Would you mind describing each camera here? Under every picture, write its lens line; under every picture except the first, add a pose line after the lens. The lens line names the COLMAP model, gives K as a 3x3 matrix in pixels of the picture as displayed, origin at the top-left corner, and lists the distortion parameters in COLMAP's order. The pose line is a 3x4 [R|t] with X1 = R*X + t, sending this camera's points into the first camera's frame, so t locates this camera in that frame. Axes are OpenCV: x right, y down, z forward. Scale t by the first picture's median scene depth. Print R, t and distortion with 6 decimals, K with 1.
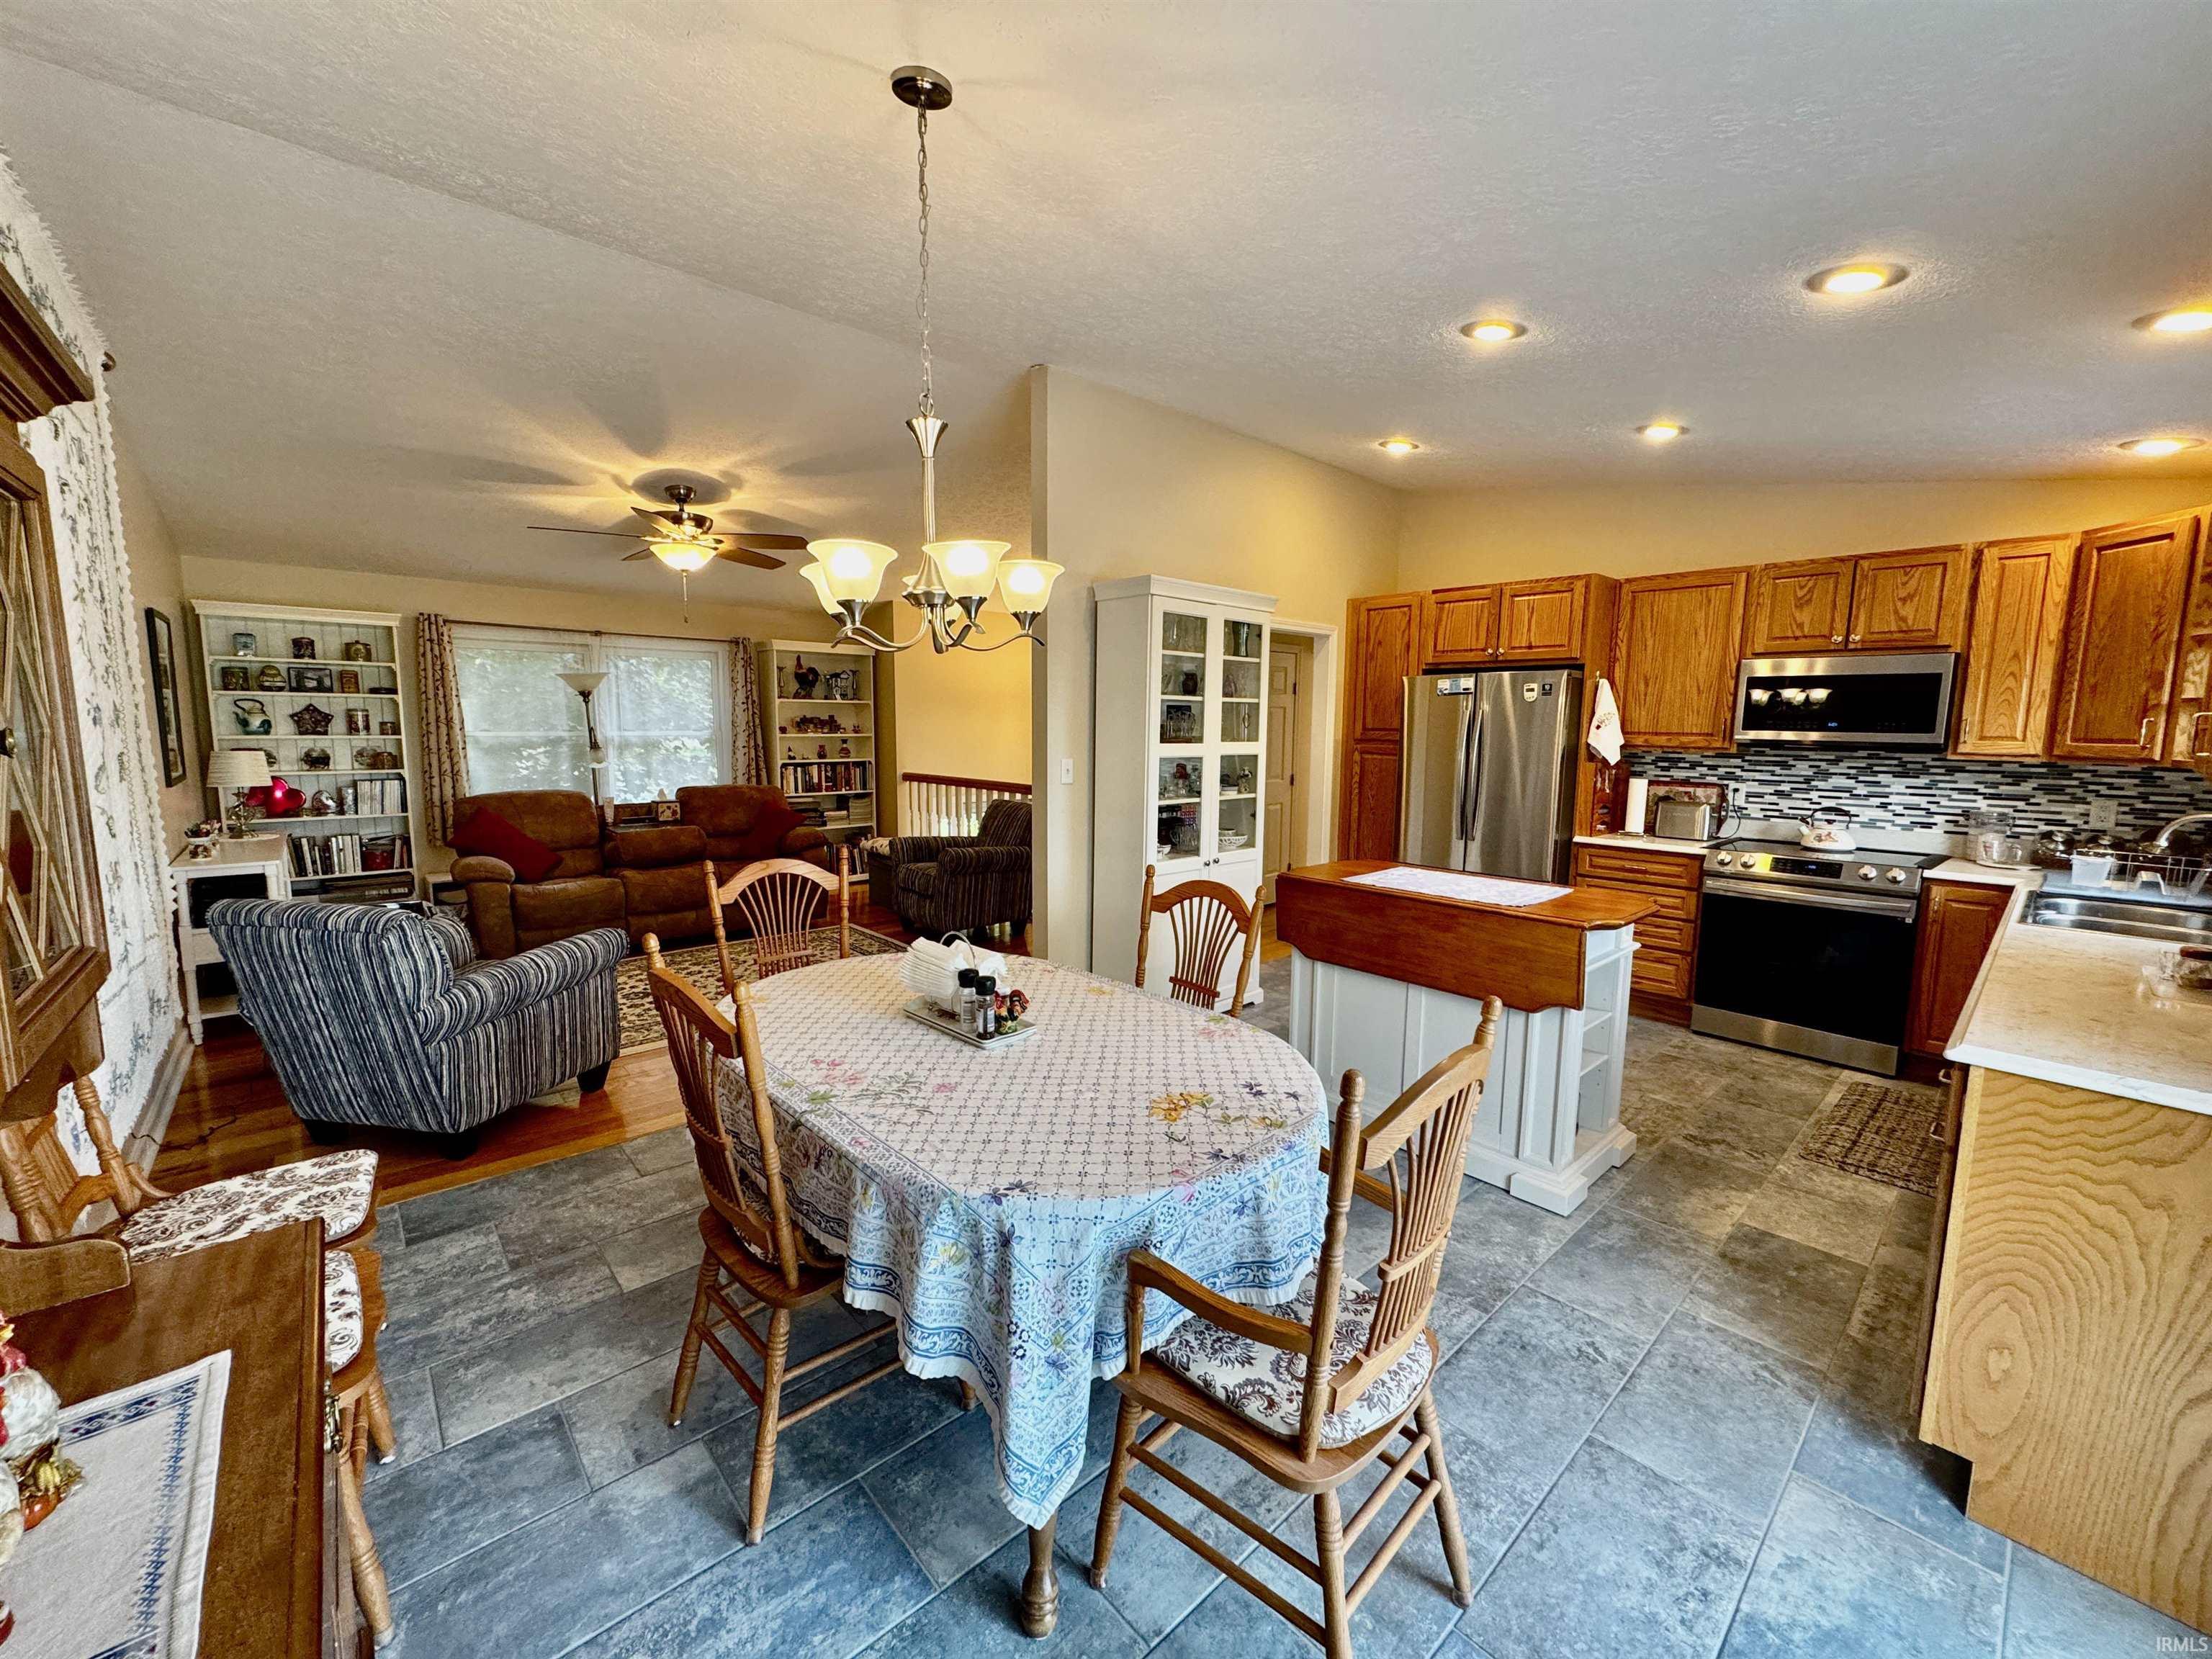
lens RADIAL K [[877.2, 0, 1106.6], [0, 877.2, 831.2], [0, 0, 1]] dist [-0.002468, 0.001203]
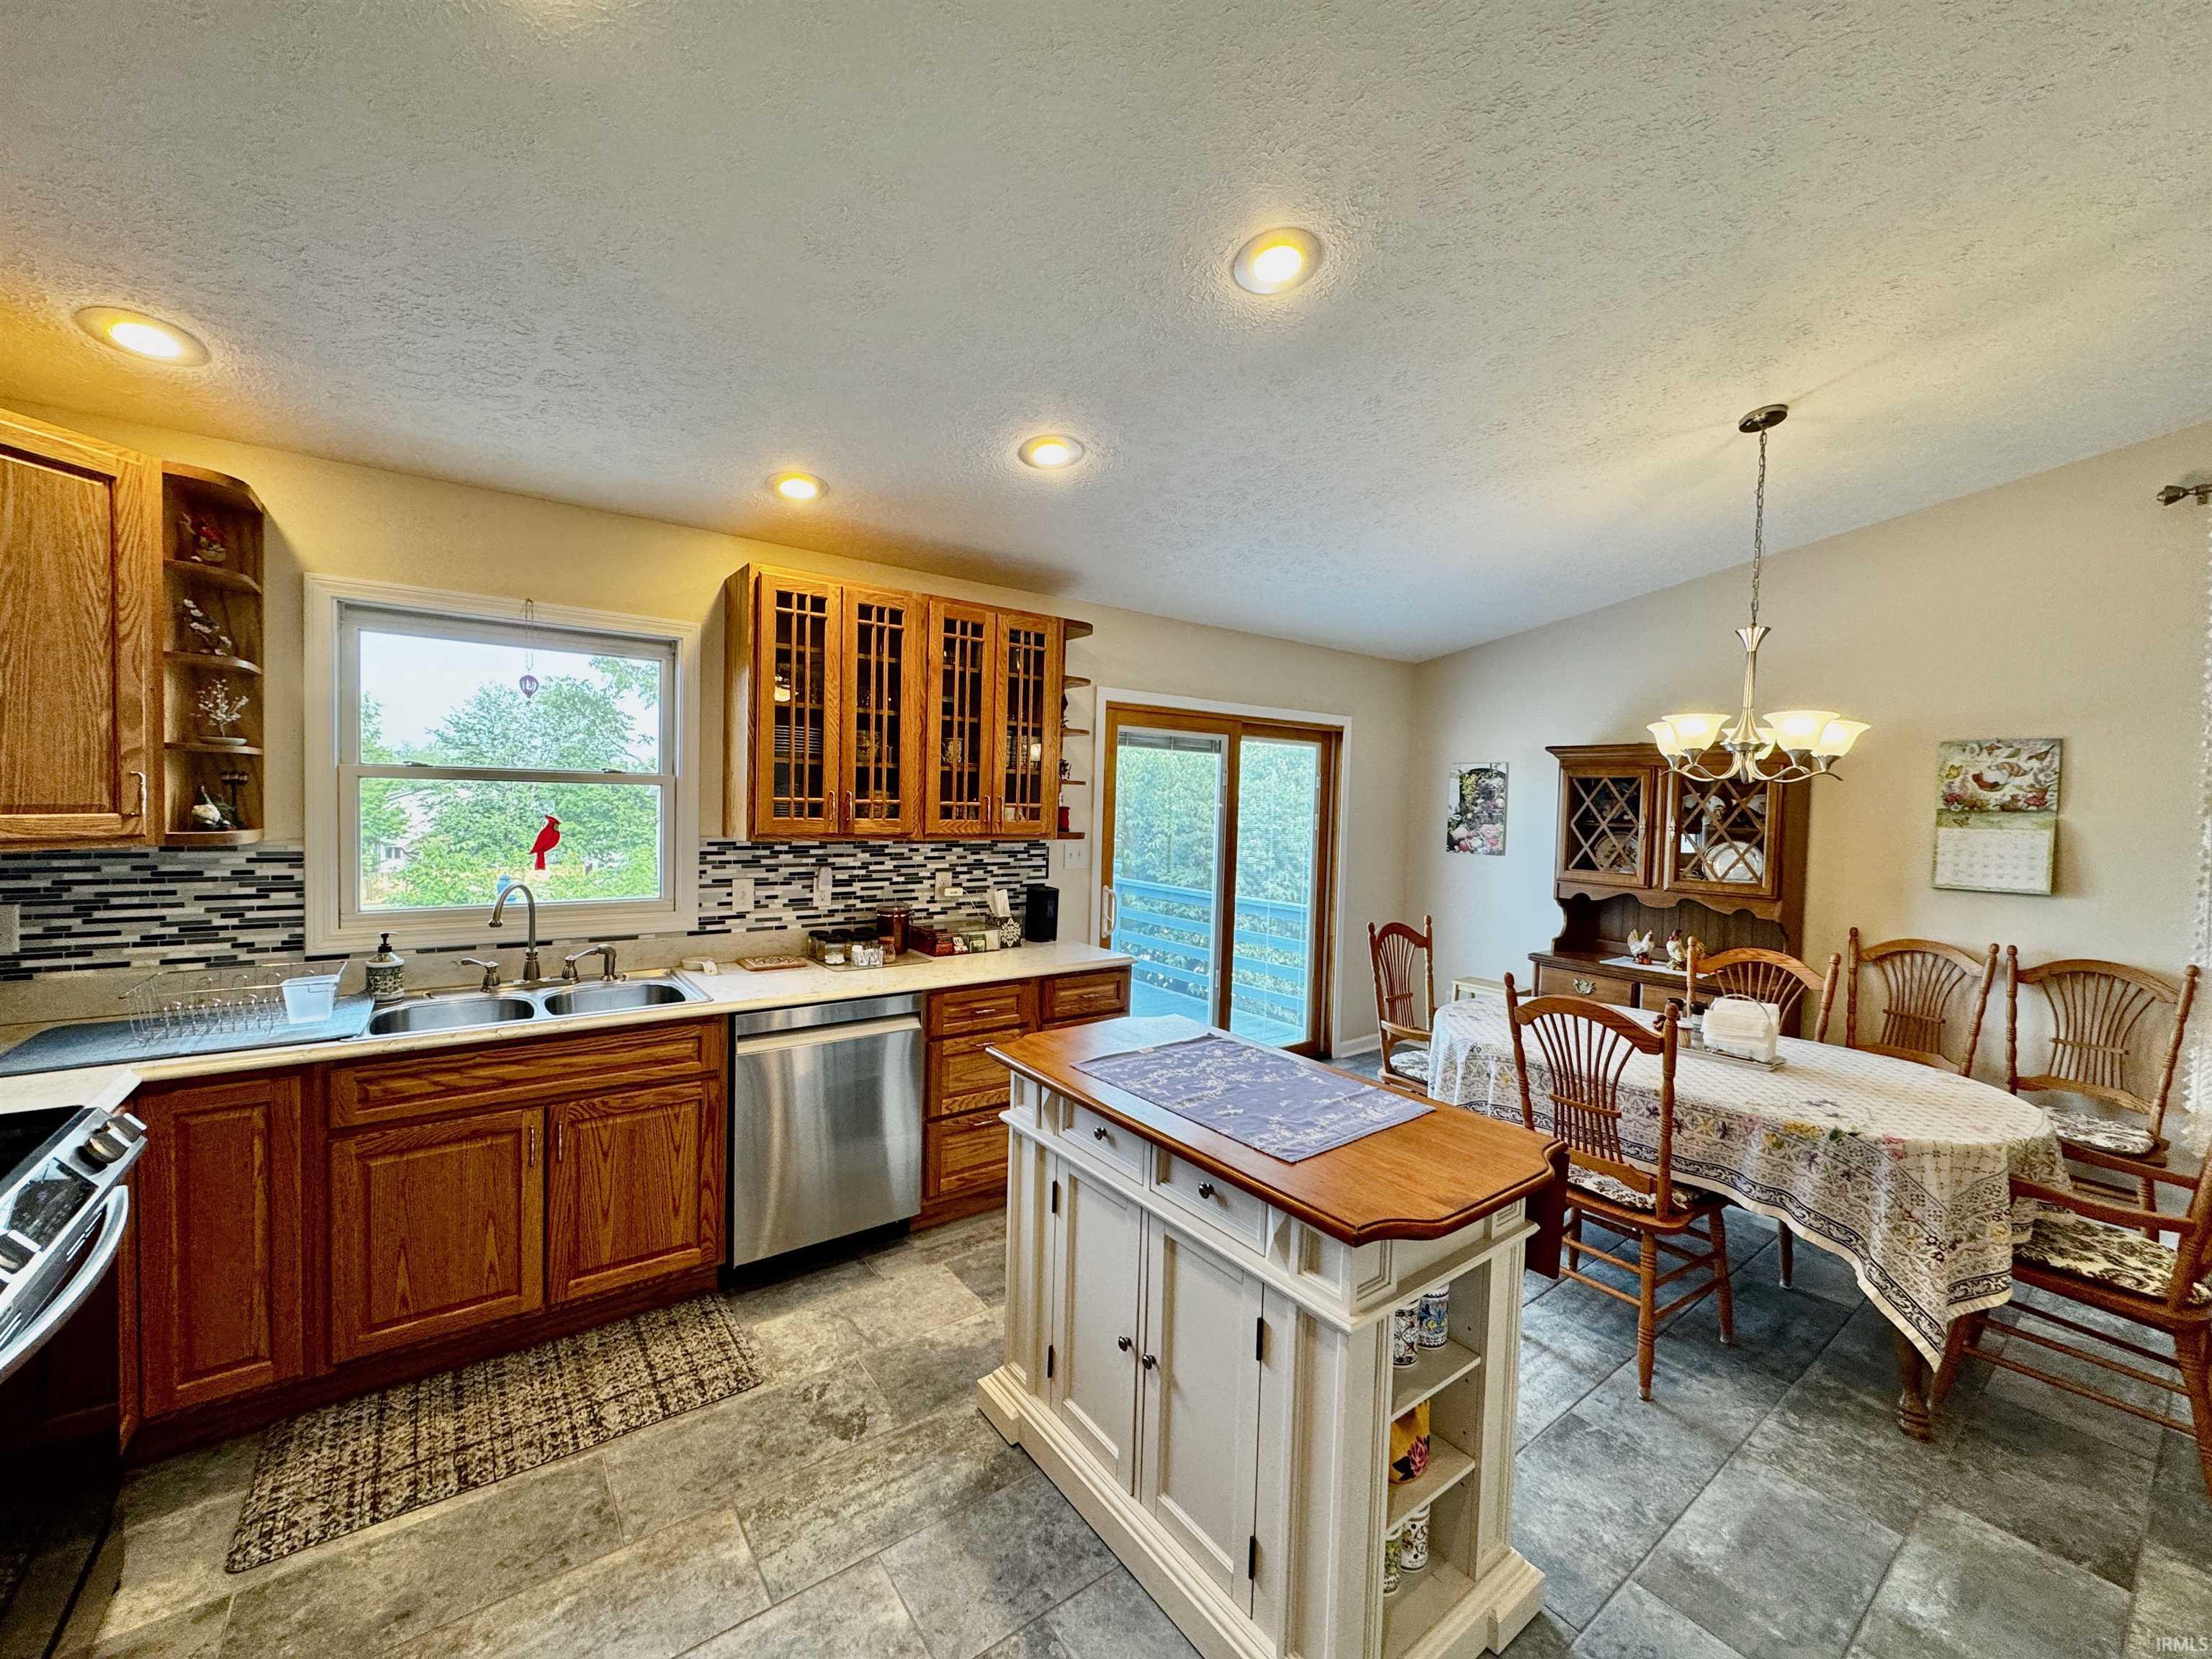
lens RADIAL K [[877.2, 0, 1110.3], [0, 877.2, 828.9], [0, 0, 1]] dist [-0.002468, 0.001203]
pose [[-0.995523, -0.039403, 0.085914, 0.251879], [-0.025318, 0.986912, 0.159262, -0.118886], [-0.091065, 0.156373, -0.983491, 0.900251]]
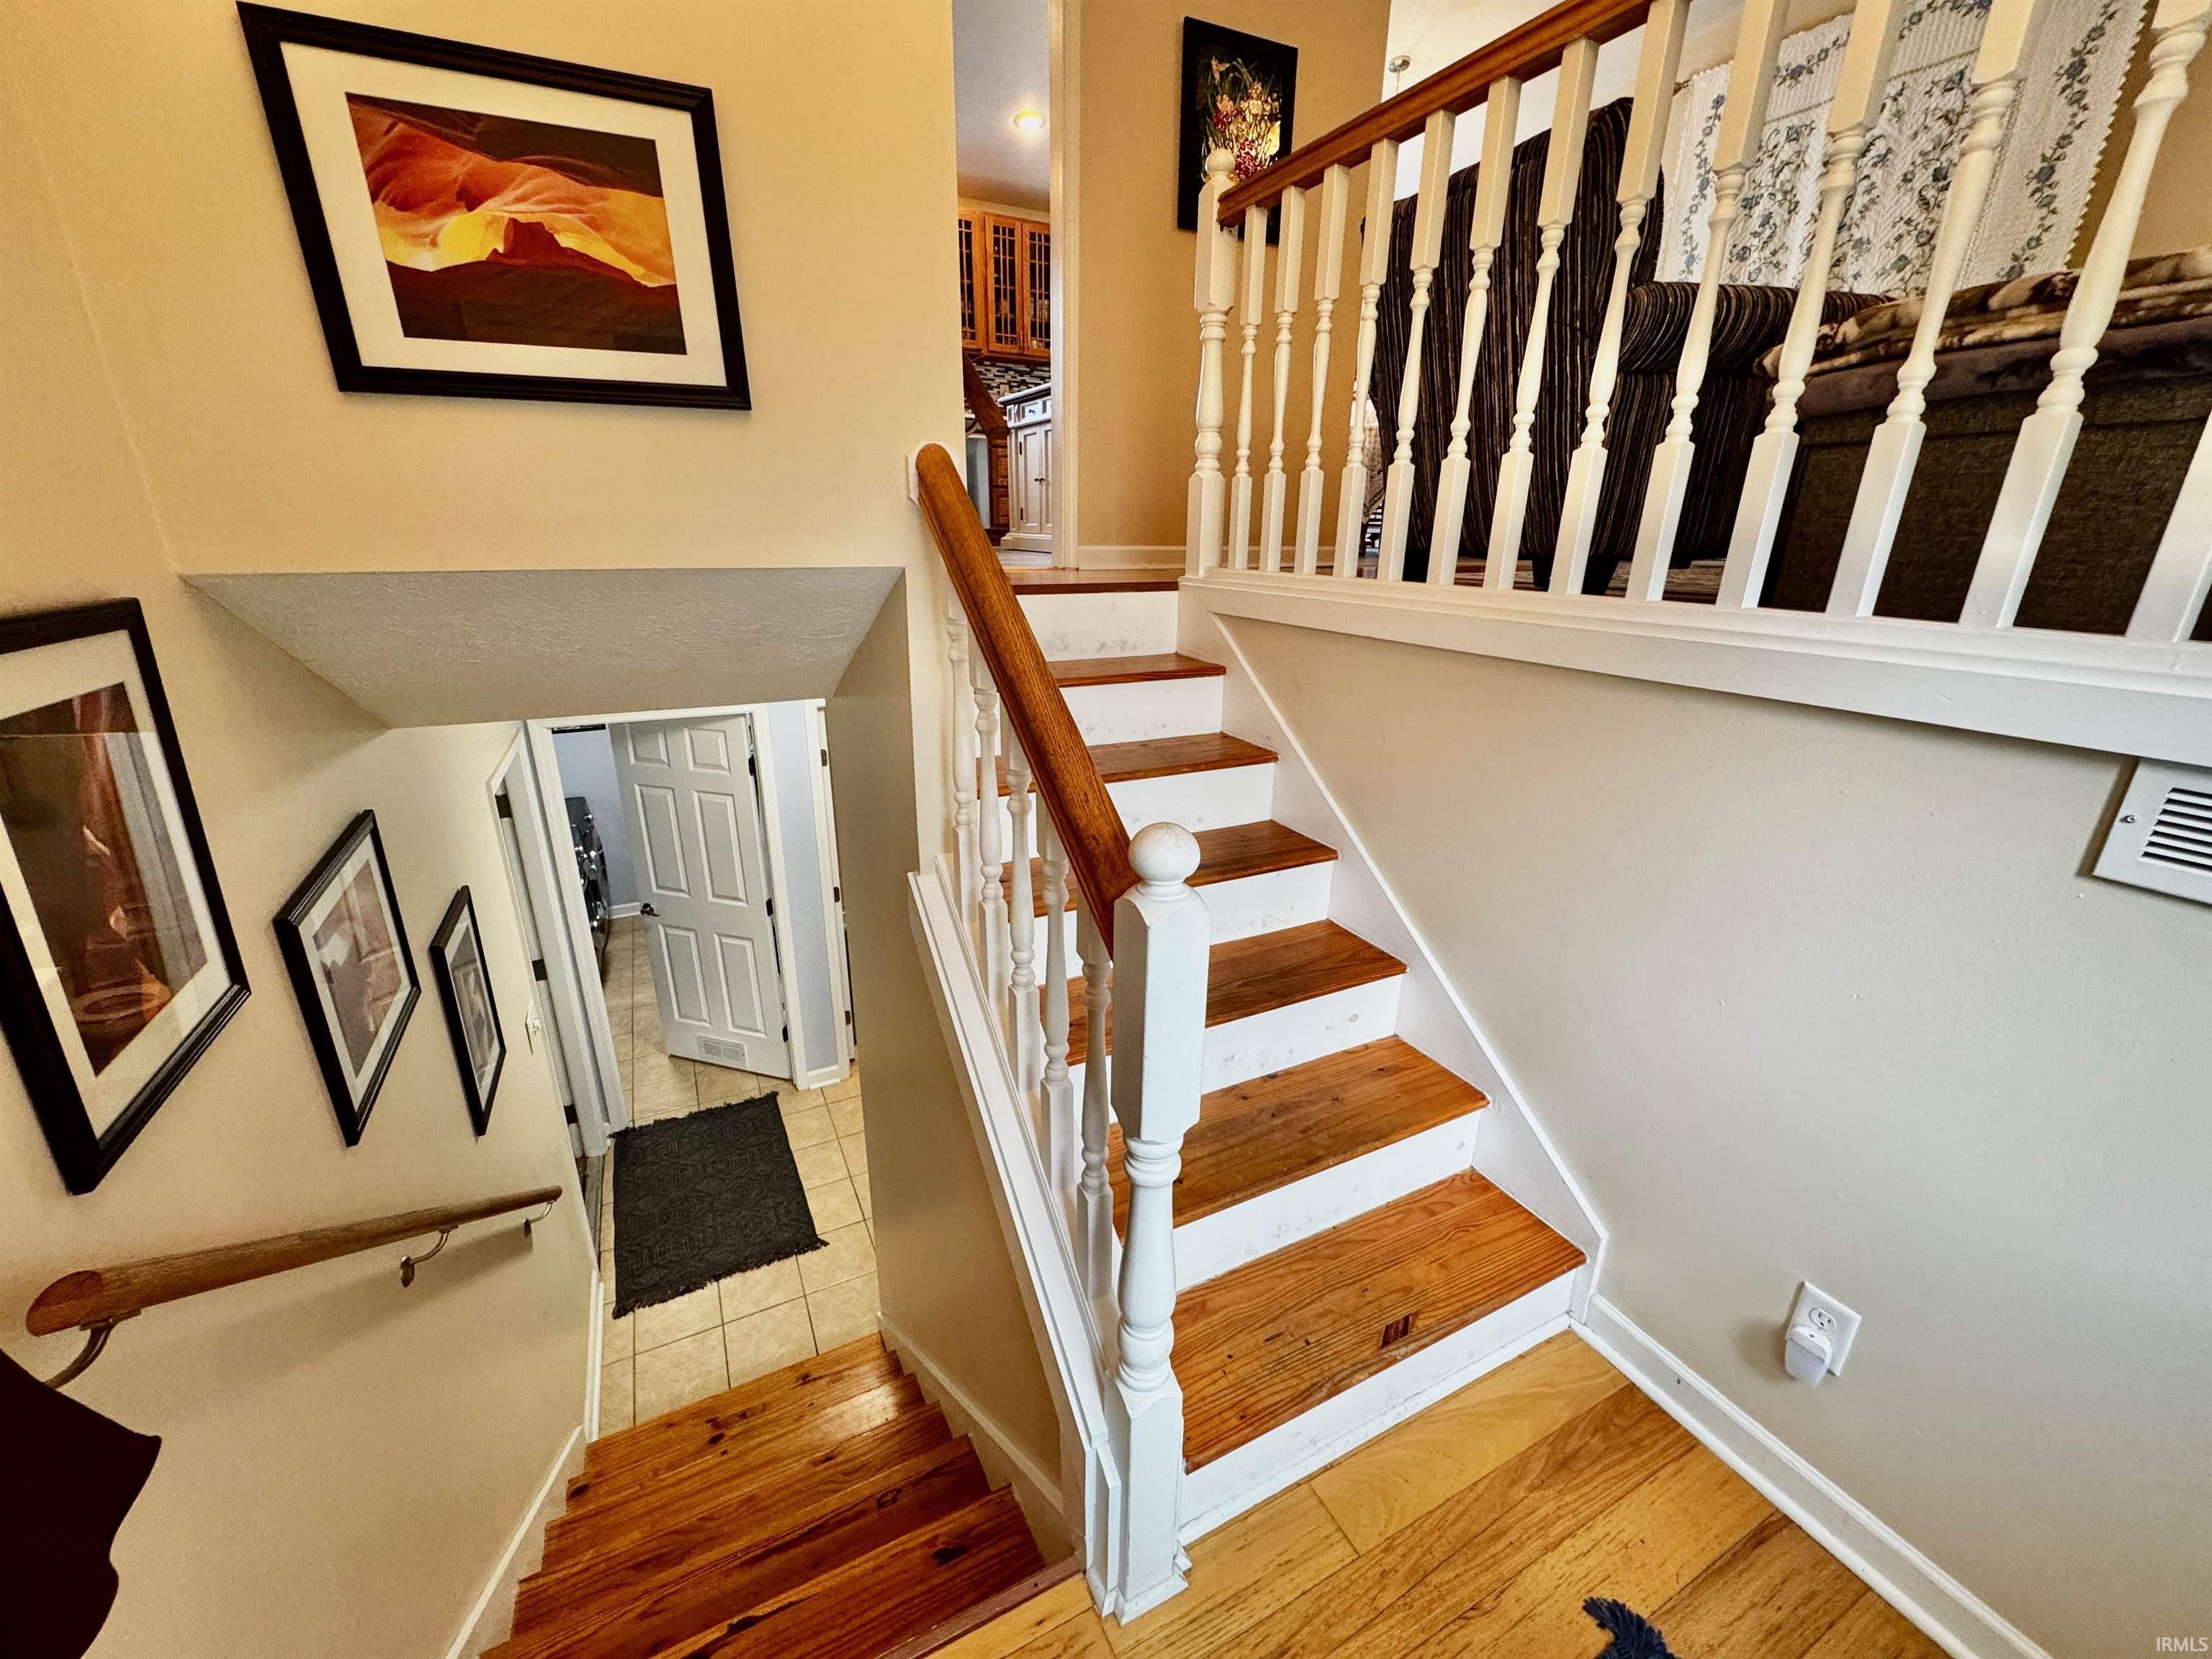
lens RADIAL K [[877.2, 0, 1102.7], [0, 877.2, 829.9], [0, 0, 1]] dist [-0.002468, 0.001203]
pose [[-0.963034, -0.109934, 0.245926, -0.083669], [0.010204, 0.897394, 0.441111, 0.040992], [-0.269185, 0.427315, -0.863100, 1.587618]]
